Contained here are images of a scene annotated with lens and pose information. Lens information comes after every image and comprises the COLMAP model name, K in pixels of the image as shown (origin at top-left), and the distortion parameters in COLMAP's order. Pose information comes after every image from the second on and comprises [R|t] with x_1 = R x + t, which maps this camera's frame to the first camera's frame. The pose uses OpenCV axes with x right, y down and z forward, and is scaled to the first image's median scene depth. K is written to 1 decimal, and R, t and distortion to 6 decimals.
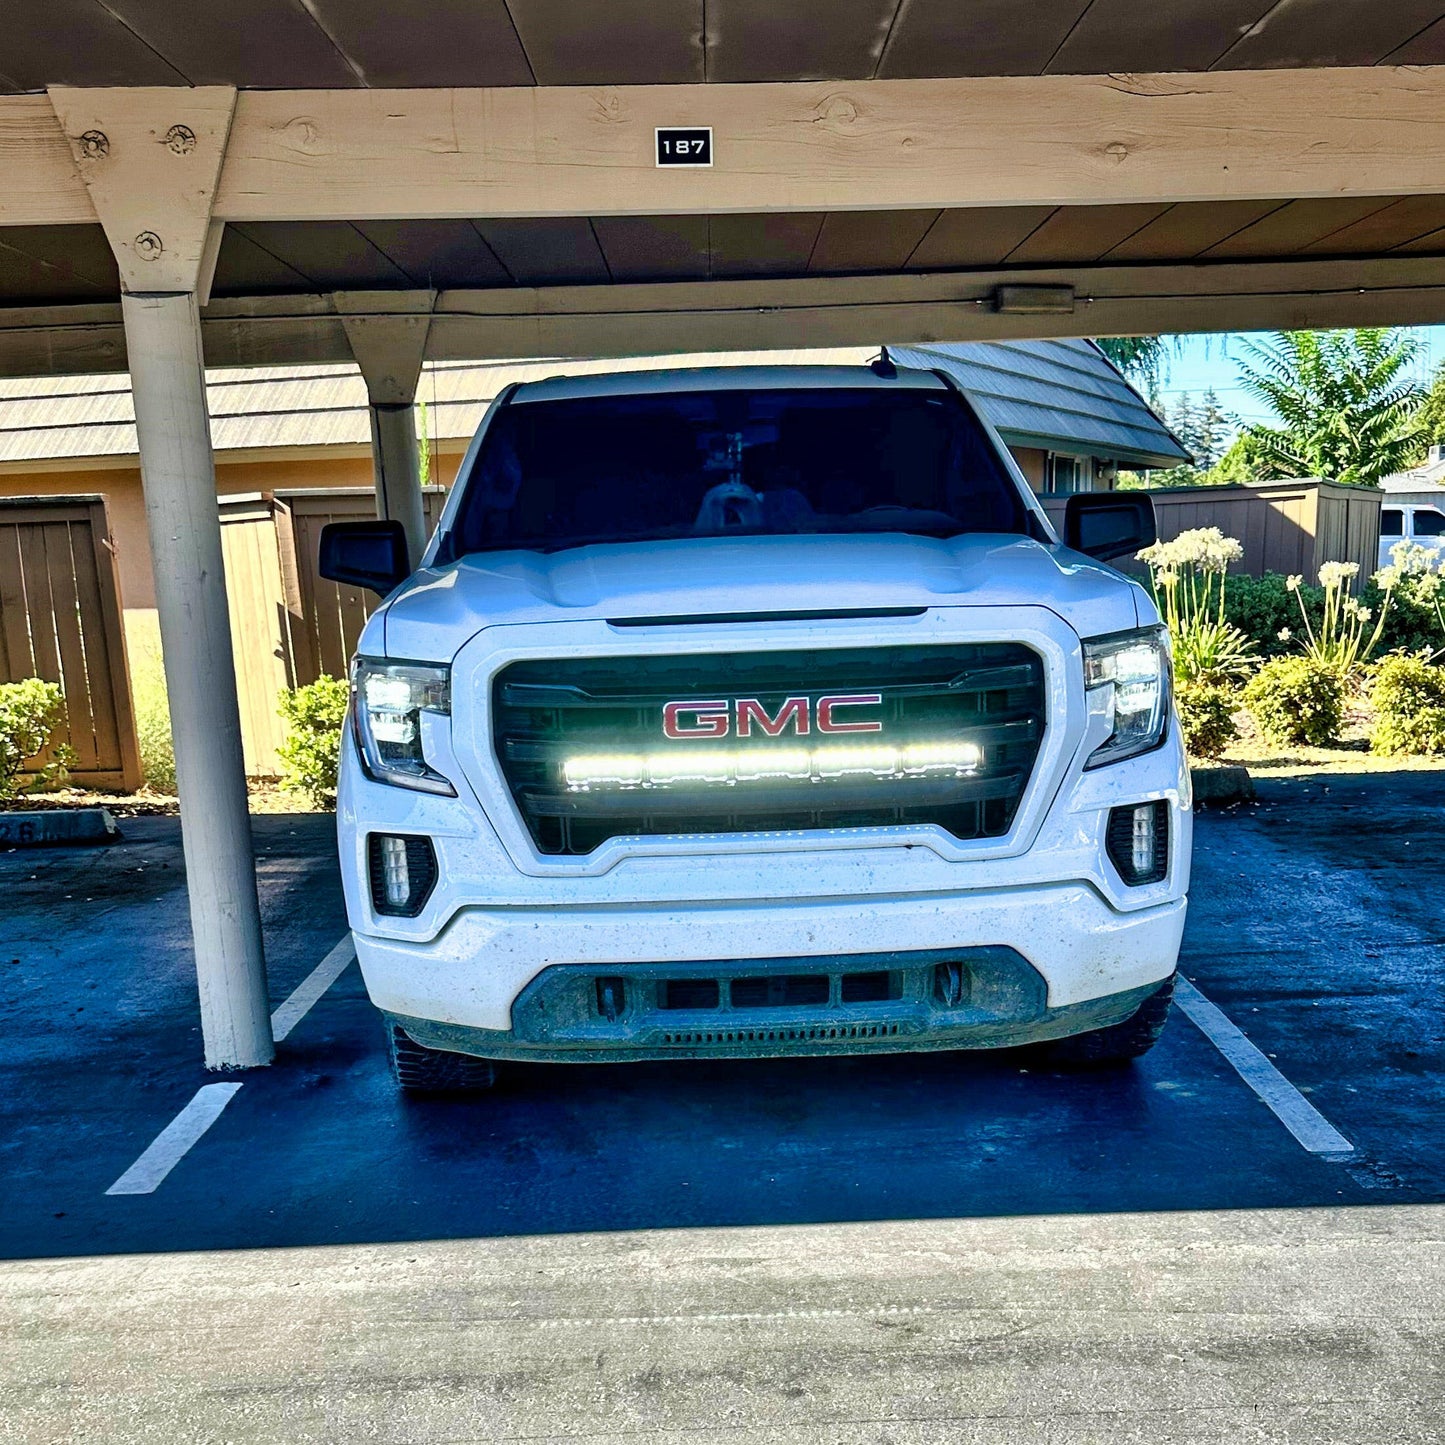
lens RADIAL K [[1708.4, 0, 723.4], [0, 1708.4, 784.5], [0, 0, 1]] dist [0.194959, -0.392753]
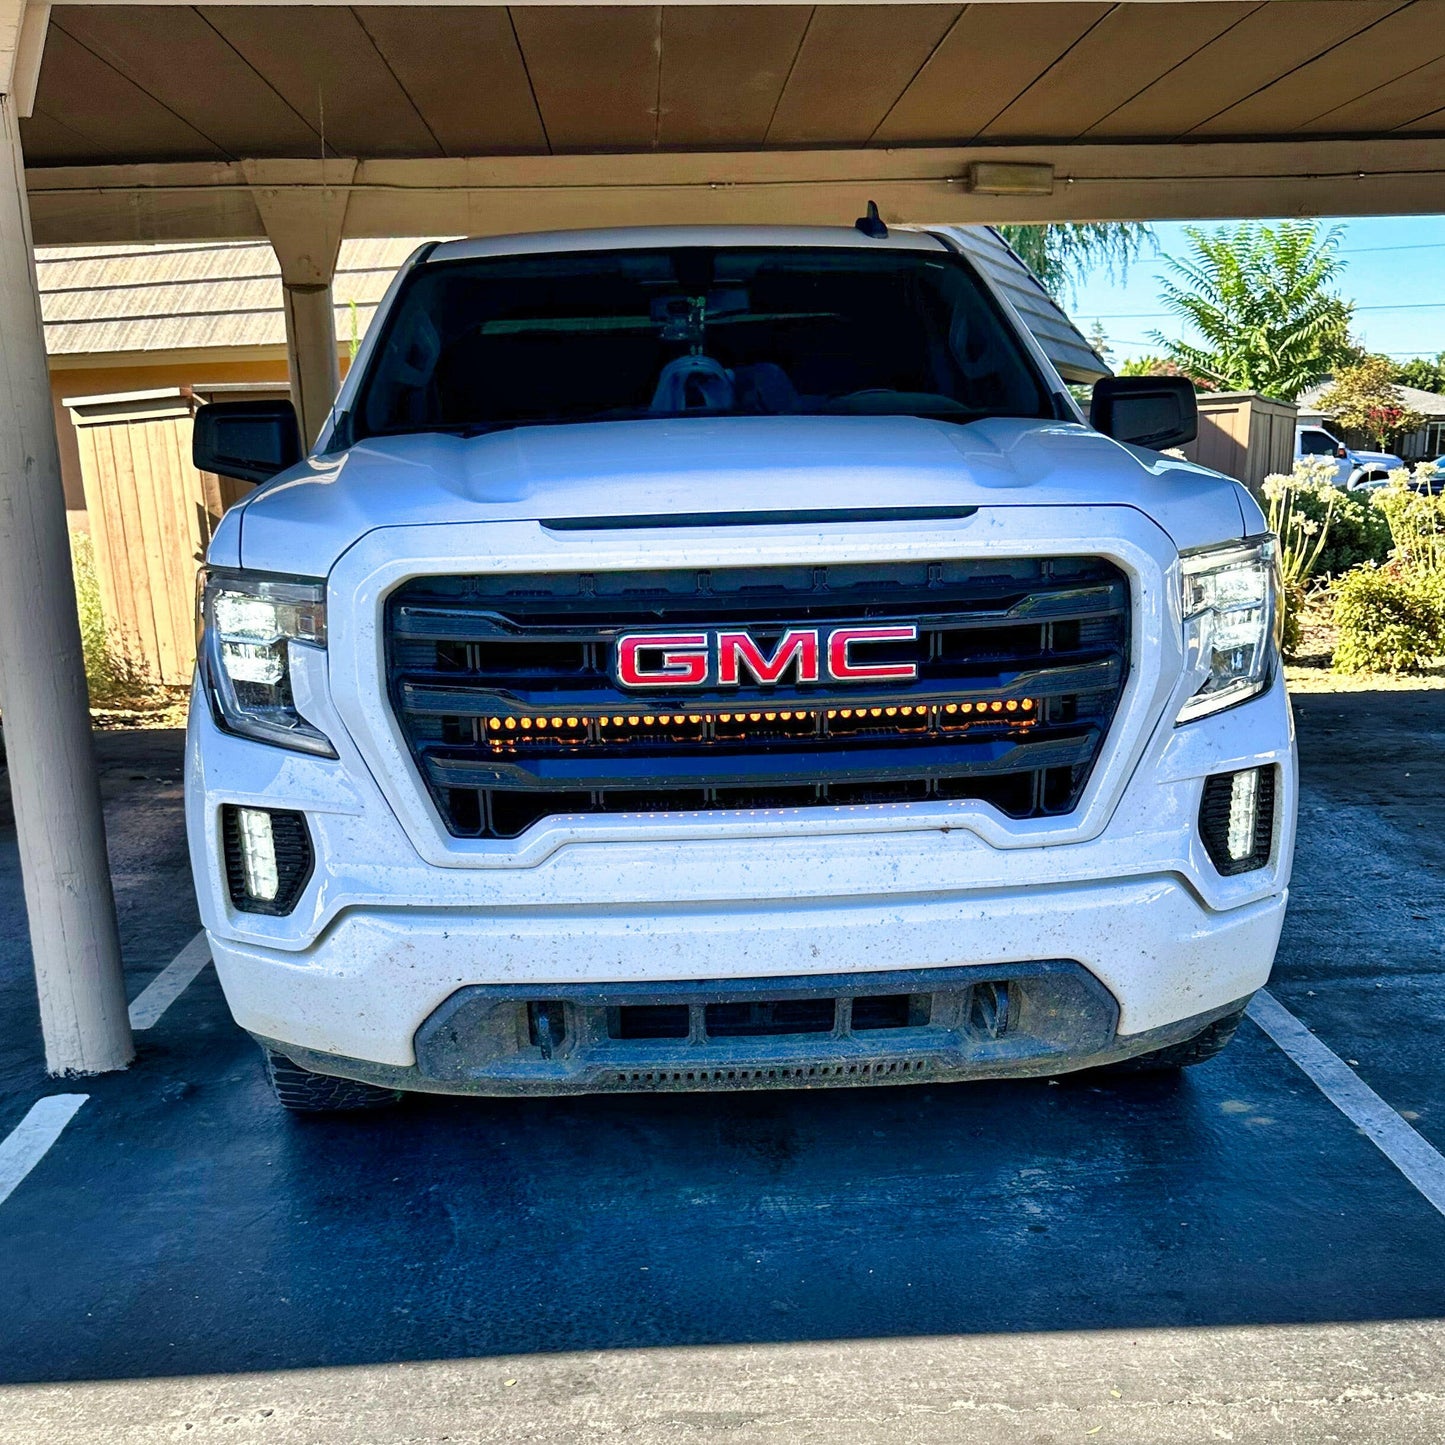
lens RADIAL K [[1708.4, 0, 723.4], [0, 1708.4, 784.5], [0, 0, 1]] dist [0.194959, -0.392753]
pose [[0.999373, 0.003272, 0.035255, -0.014282], [-0.005096, 0.998645, 0.051786, -0.020377], [-0.035038, -0.051933, 0.998036, 0.239054]]
